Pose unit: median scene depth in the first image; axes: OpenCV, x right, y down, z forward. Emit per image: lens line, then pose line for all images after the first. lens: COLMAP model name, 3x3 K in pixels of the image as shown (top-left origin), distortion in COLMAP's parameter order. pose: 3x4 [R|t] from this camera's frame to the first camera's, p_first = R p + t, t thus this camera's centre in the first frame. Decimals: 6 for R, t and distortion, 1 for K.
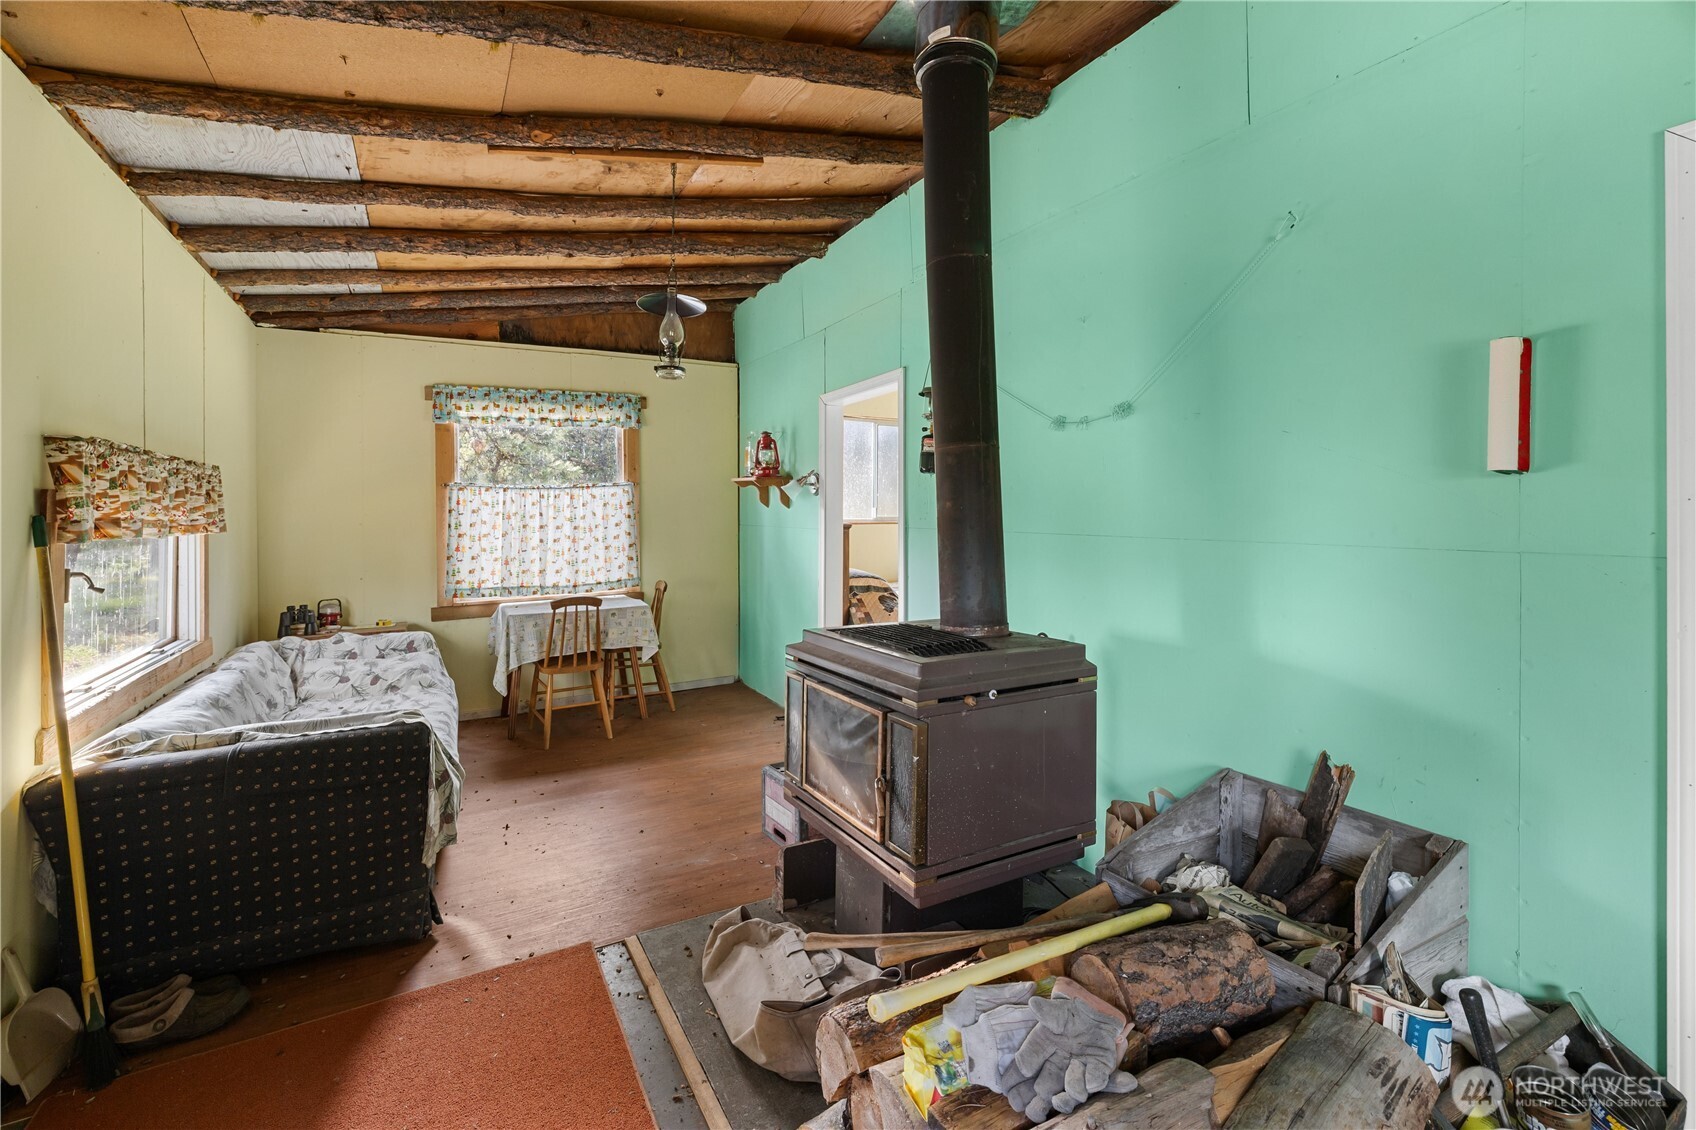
lens RADIAL K [[748.1, 0, 847.9], [0, 748.1, 523.1], [0, 0, 1]] dist [-0.000576, -0.000017]
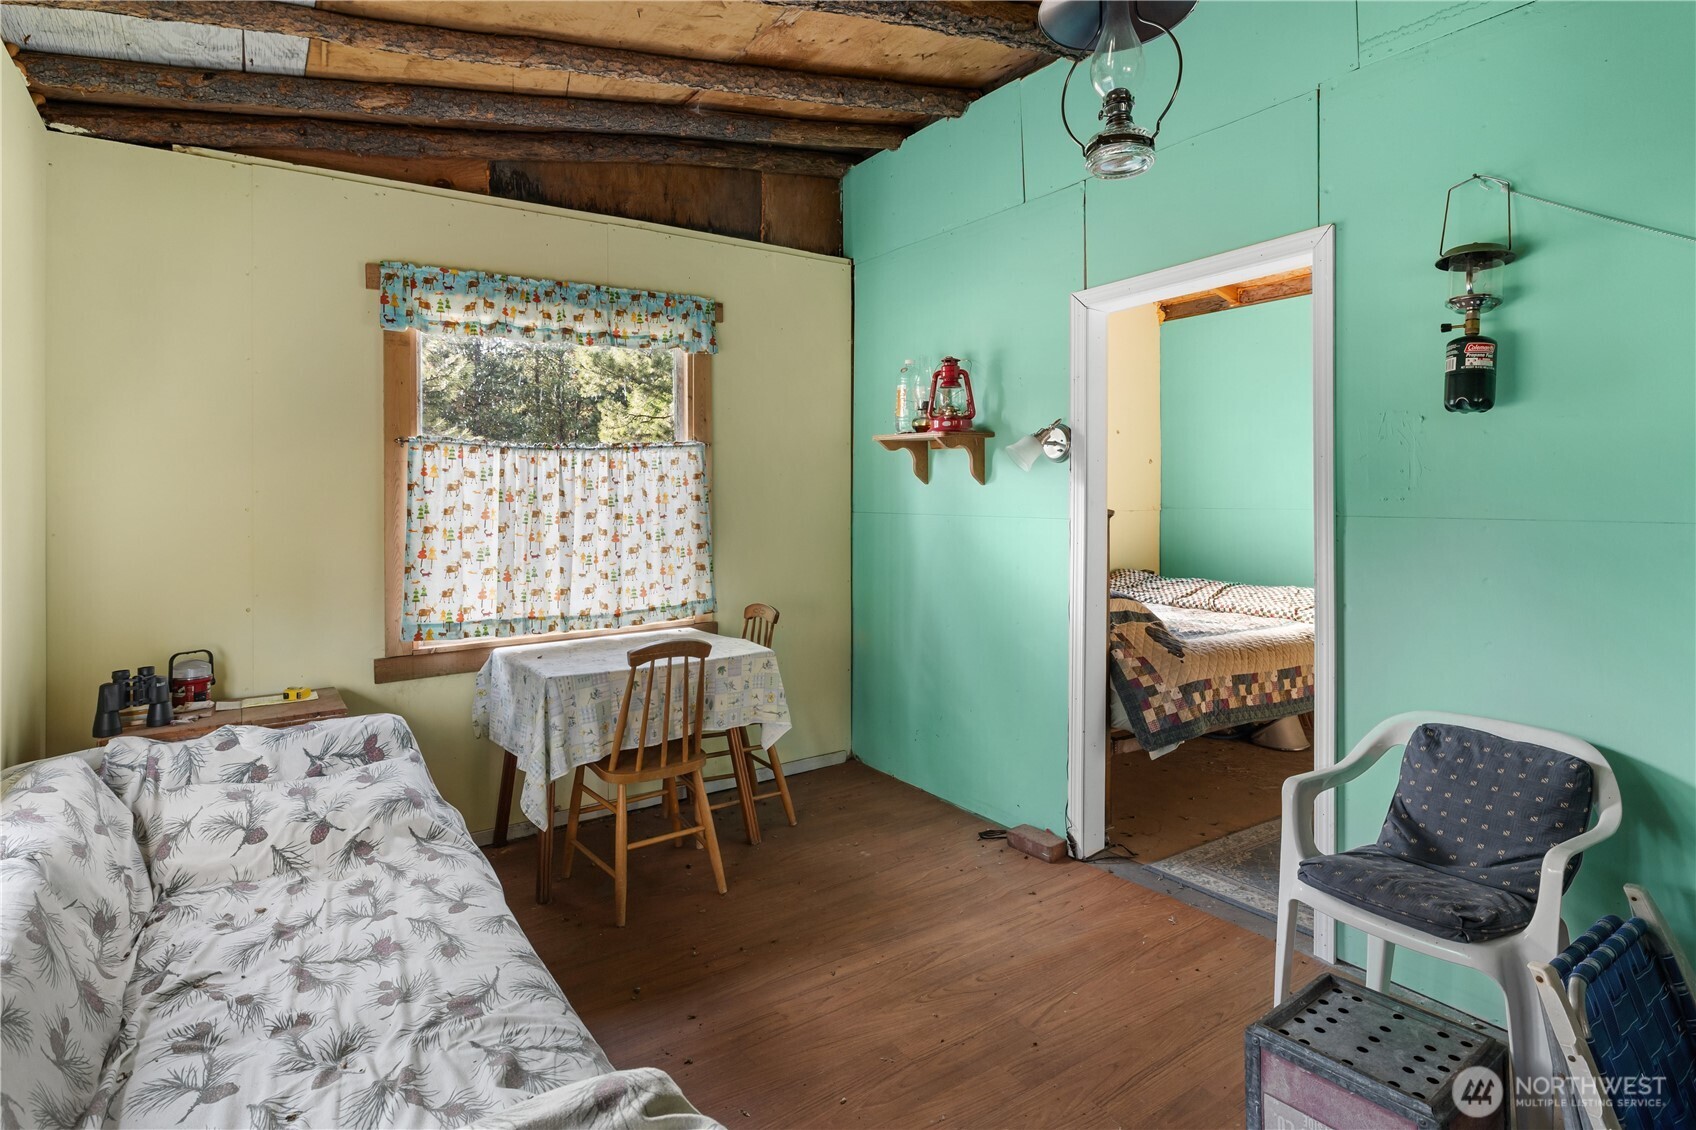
lens RADIAL K [[880.7, 0, 847.5], [0, 880.7, 504.2], [0, 0, 1]] dist [-0.003180, -0.000691]
pose [[0.995217, 0.001442, 0.097680, -0.263837], [-0.000560, 0.999959, -0.009050, 0.002989], [-0.097689, 0.008952, 0.995177, 0.303000]]
